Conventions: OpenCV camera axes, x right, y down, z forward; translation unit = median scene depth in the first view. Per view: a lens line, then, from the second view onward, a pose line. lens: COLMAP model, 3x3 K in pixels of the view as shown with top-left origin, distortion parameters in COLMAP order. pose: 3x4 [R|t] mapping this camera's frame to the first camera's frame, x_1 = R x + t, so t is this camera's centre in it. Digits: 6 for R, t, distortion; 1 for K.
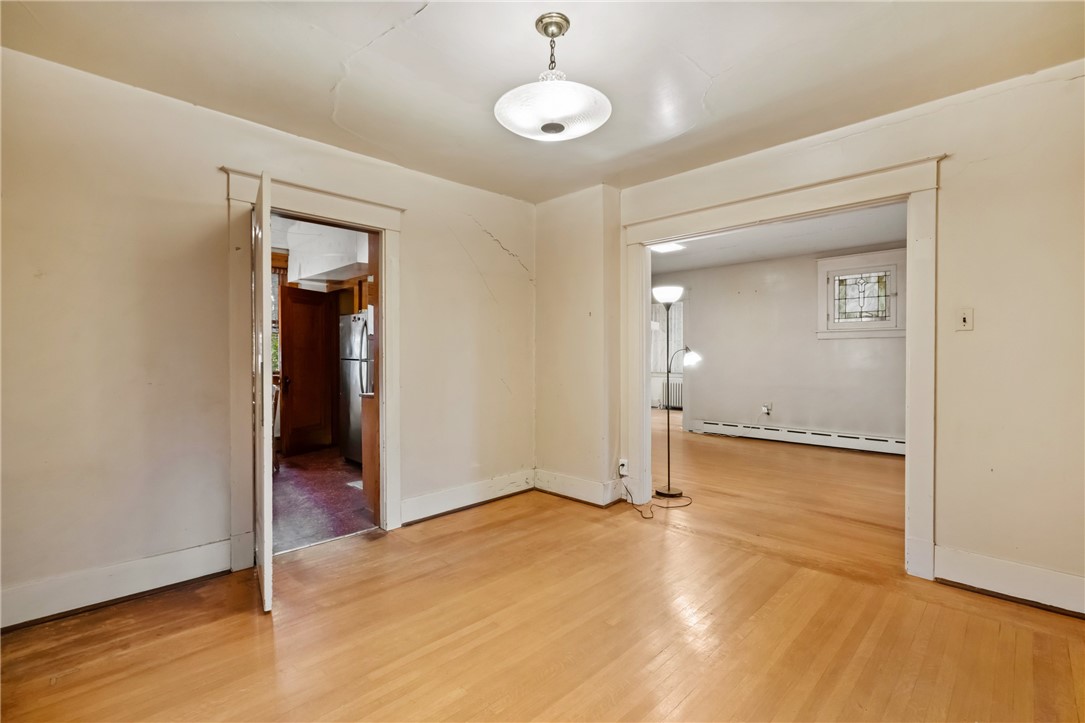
lens RADIAL K [[490.1, 0, 530.0], [0, 490.1, 359.5], [0, 0, 1]] dist [-0.000005, 0.000198]
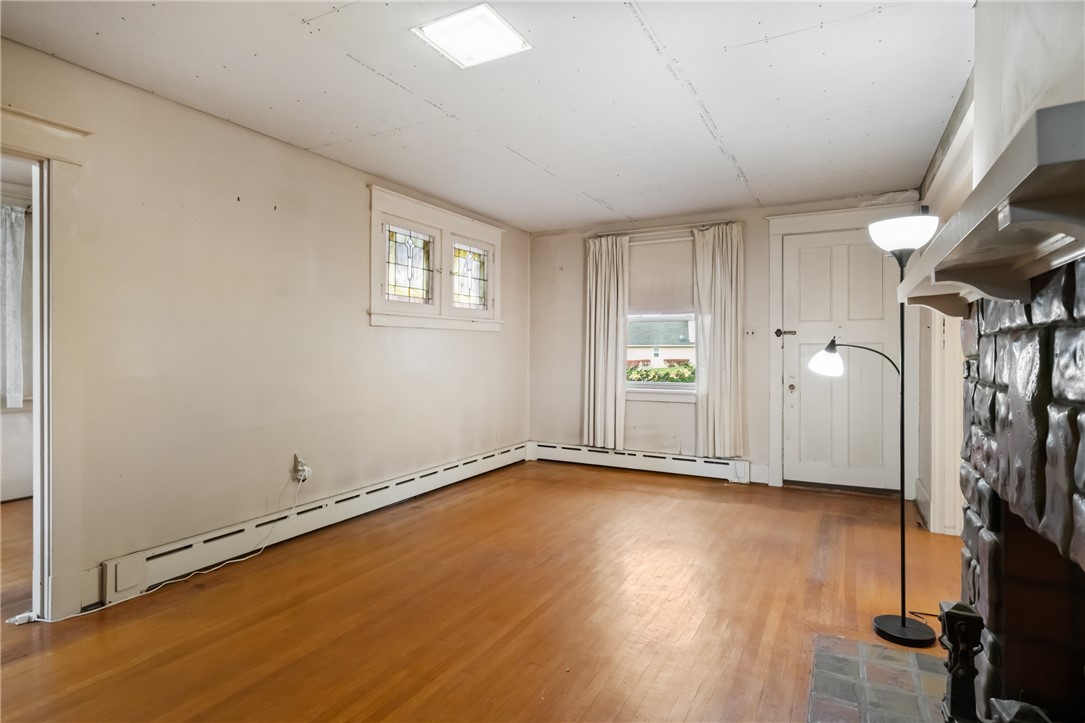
lens RADIAL K [[569.1, 0, 542.5], [0, 569.1, 351.3], [0, 0, 1]] dist [0.001014, 0.000610]
pose [[-0.294744, 0.000013, 0.955576, -0.115281], [0.007307, 0.999971, 0.002241, -0.011777], [-0.955548, 0.007643, -0.294735, 1.075466]]
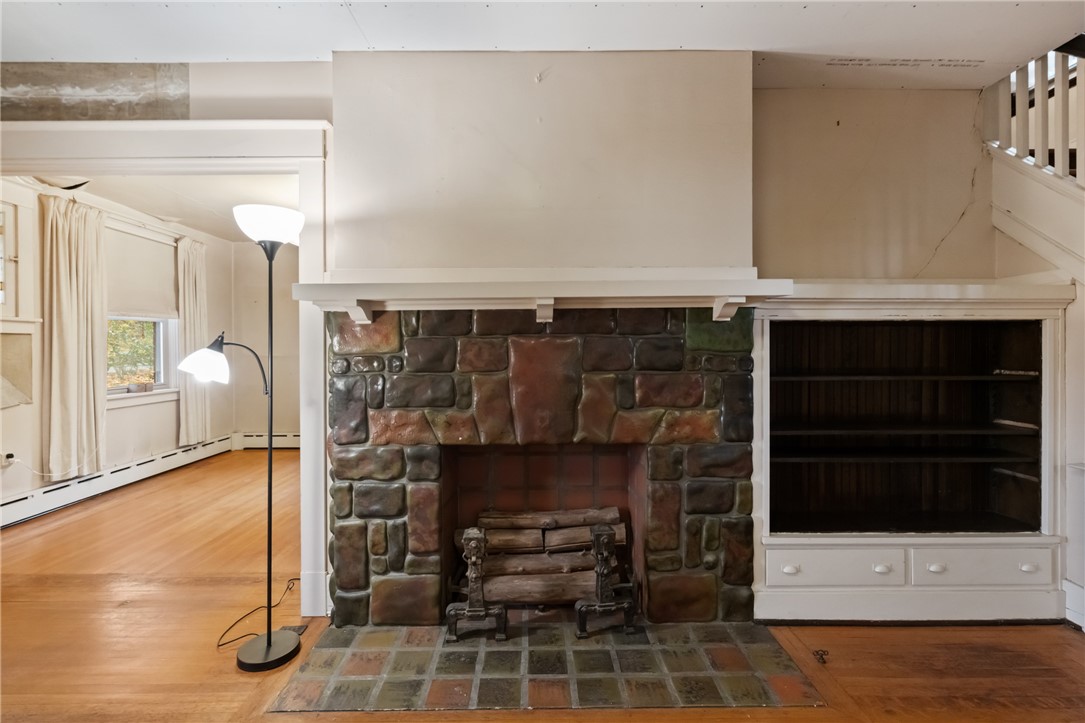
lens RADIAL K [[518.0, 0, 531.8], [0, 518.0, 353.2], [0, 0, 1]] dist [0.000152, 0.000030]
pose [[-0.698035, 0.011634, -0.715969, 0.324667], [0.001029, 0.999883, 0.015244, -0.012054], [0.716063, 0.009905, -0.697965, 1.073917]]
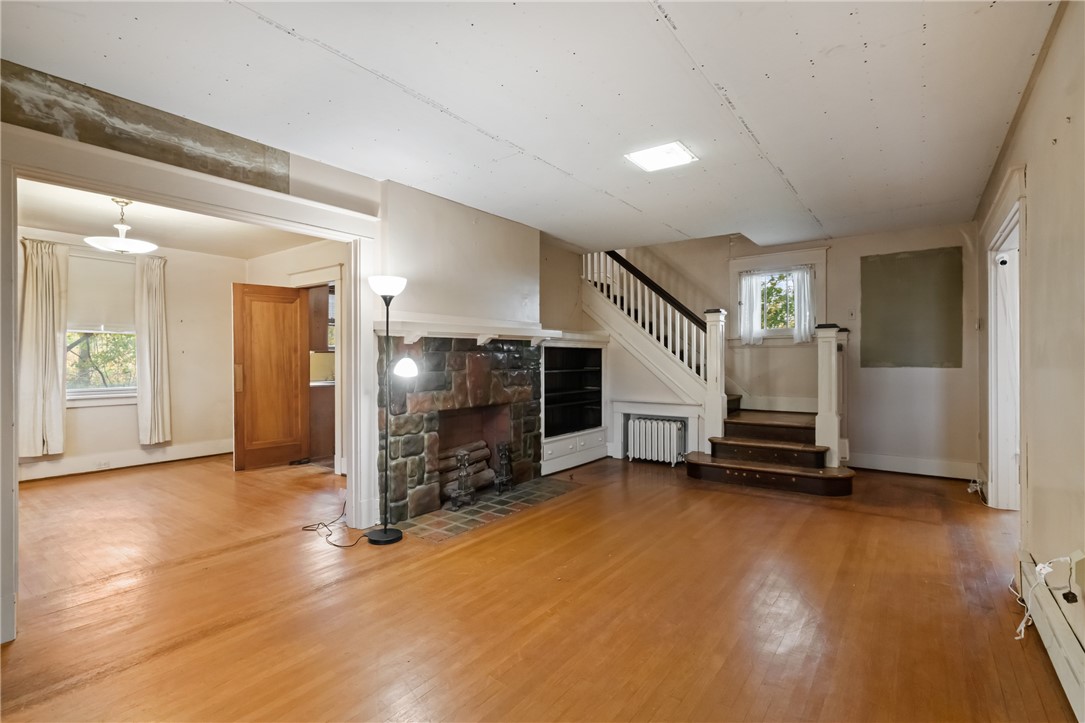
lens RADIAL K [[512.7, 0, 553.3], [0, 512.7, 361.9], [0, 0, 1]] dist [-0.002148, -0.000028]
pose [[0.172345, 0.009263, -0.984993, 0.804114], [-0.005414, 0.999950, 0.008456, -0.011786], [0.985022, 0.003875, 0.172386, 0.793717]]
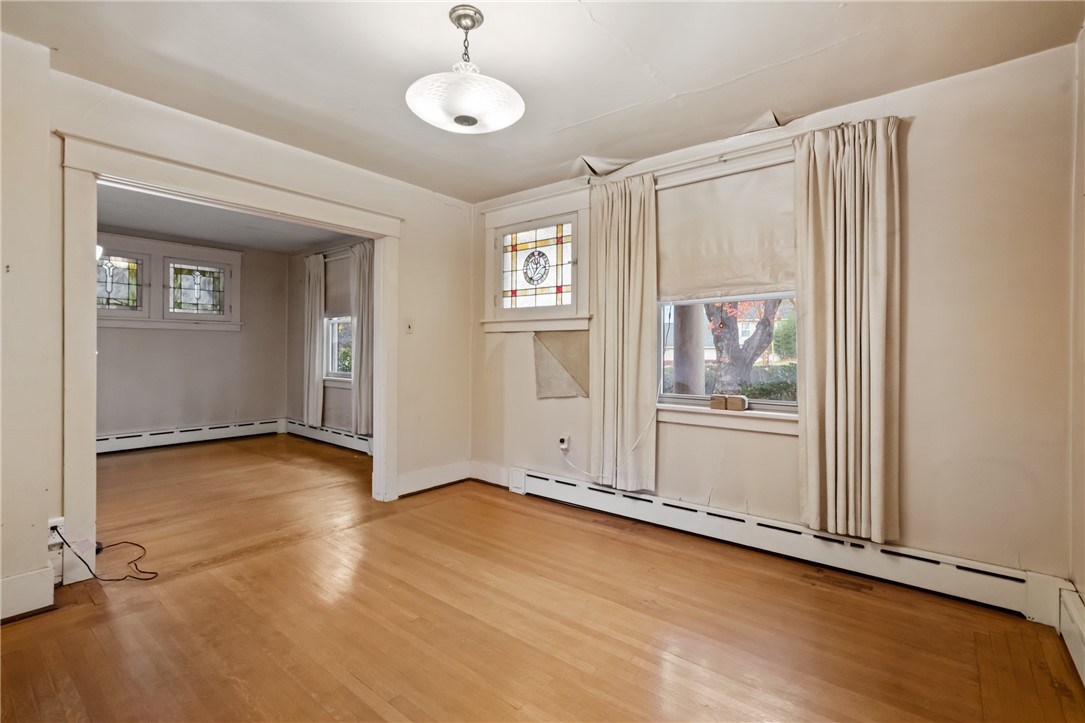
lens RADIAL K [[494.1, 0, 540.3], [0, 494.1, 353.5], [0, 0, 1]] dist [-0.000604, 0.000174]
pose [[-0.109174, -0.005034, 0.994010, -0.317280], [-0.000717, 0.999987, 0.004985, -0.000961], [-0.994022, -0.000169, -0.109176, 0.318089]]
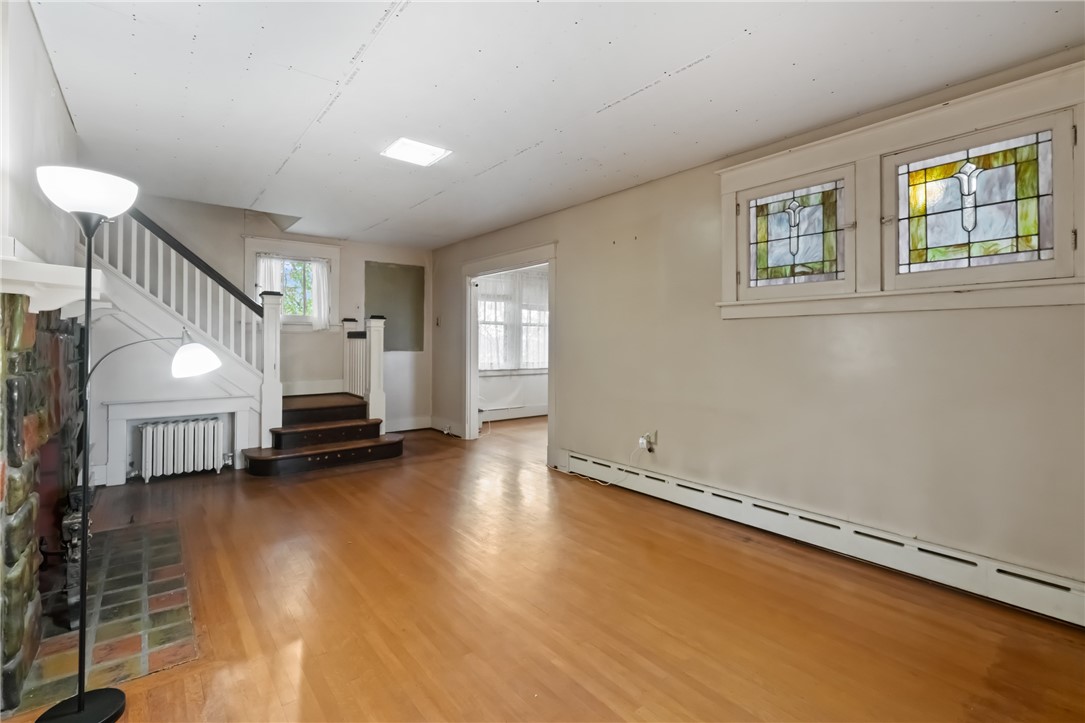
lens RADIAL K [[492.9, 0, 530.6], [0, 492.9, 339.5], [0, 0, 1]] dist [-0.002023, -0.000193]
pose [[0.992862, 0.005098, -0.119161, 0.474220], [-0.006869, 0.999872, -0.014461, -0.010305], [0.119072, 0.015176, 0.992770, 0.467789]]
